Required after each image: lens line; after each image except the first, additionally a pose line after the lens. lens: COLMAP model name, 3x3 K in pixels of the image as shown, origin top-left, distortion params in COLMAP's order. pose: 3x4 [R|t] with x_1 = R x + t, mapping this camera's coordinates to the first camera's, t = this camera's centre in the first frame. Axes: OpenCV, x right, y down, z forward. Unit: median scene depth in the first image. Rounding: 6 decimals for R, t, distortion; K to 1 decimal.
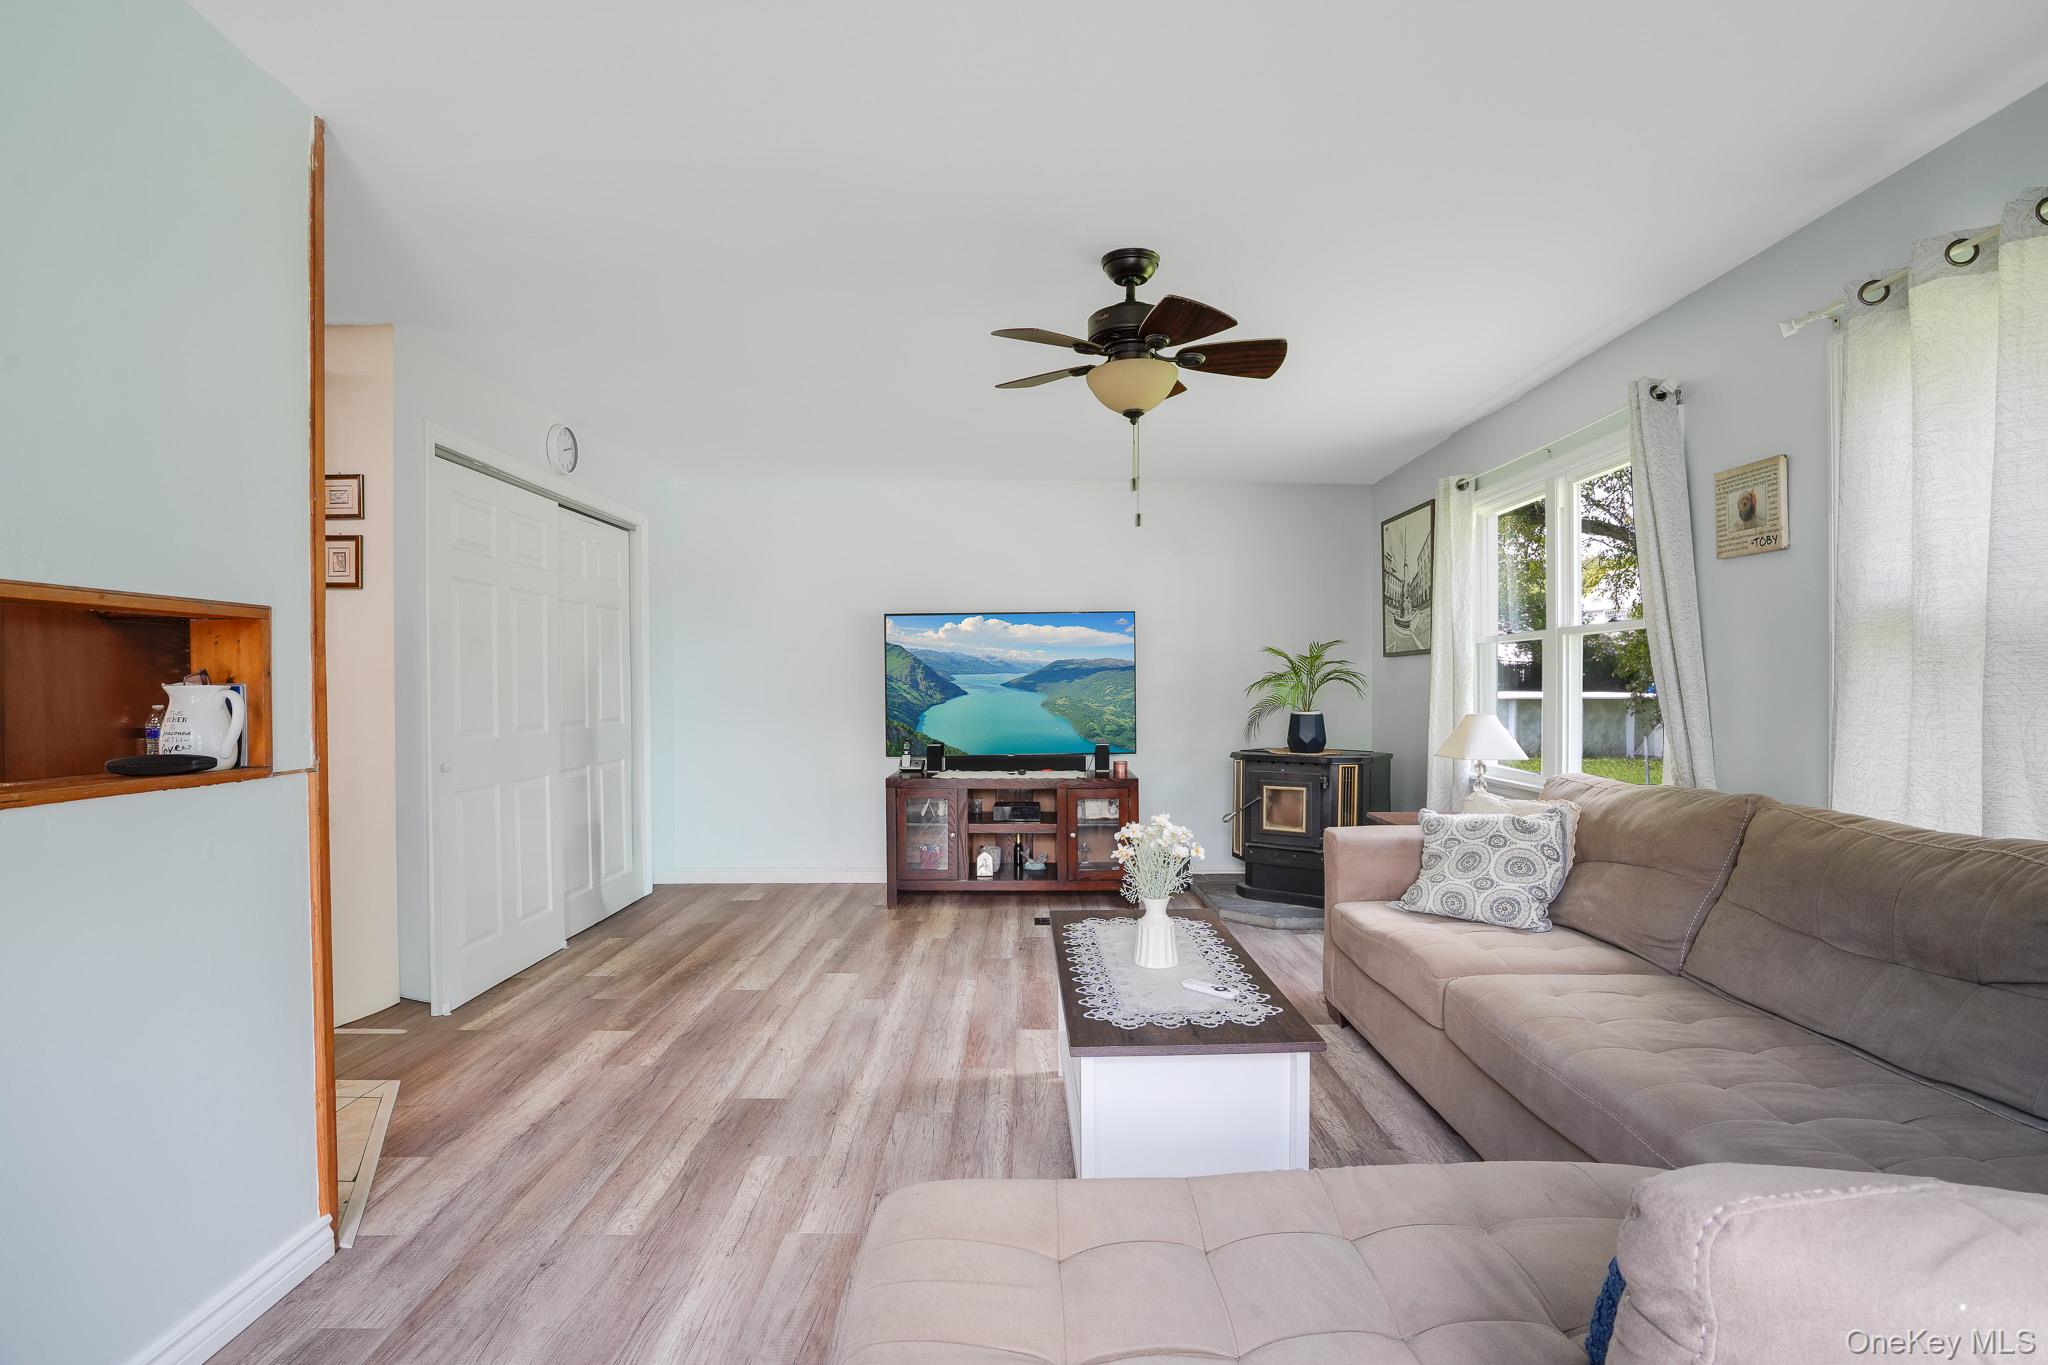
lens RADIAL K [[956.9, 0, 1026.2], [0, 956.9, 670.7], [0, 0, 1]] dist [-0.069089, 0.030197]
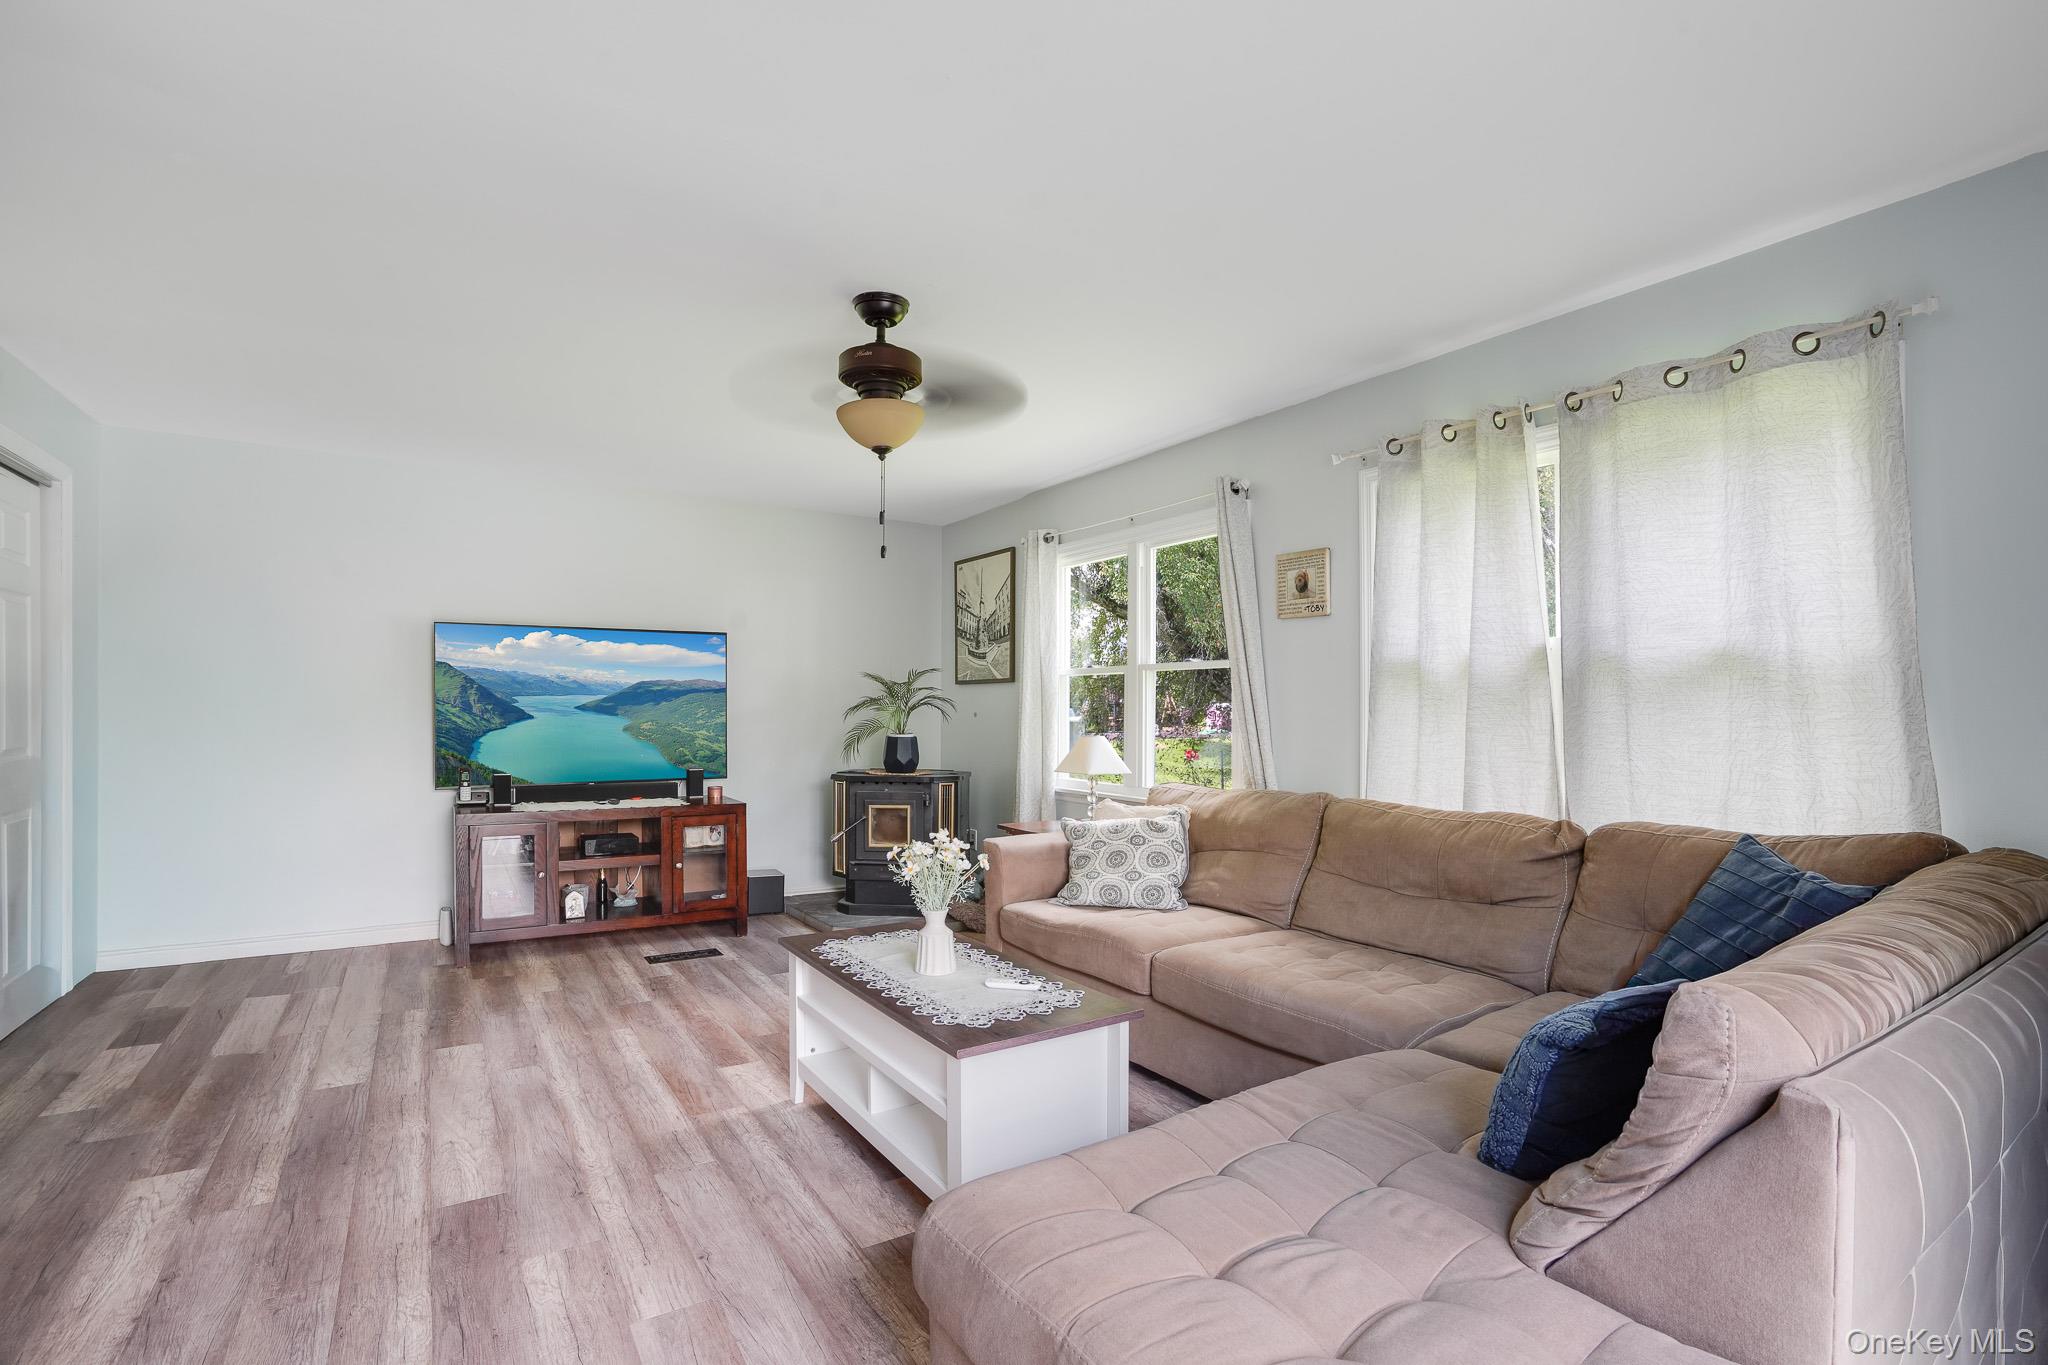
lens RADIAL K [[944.7, 0, 1033.8], [0, 944.7, 698.5], [0, 0, 1]] dist [-0.078982, 0.028660]
pose [[0.845497, 0.008365, 0.533914, -0.208812], [-0.012262, 0.999918, 0.003752, -0.004541], [-0.533839, -0.009720, 0.845530, 0.031064]]
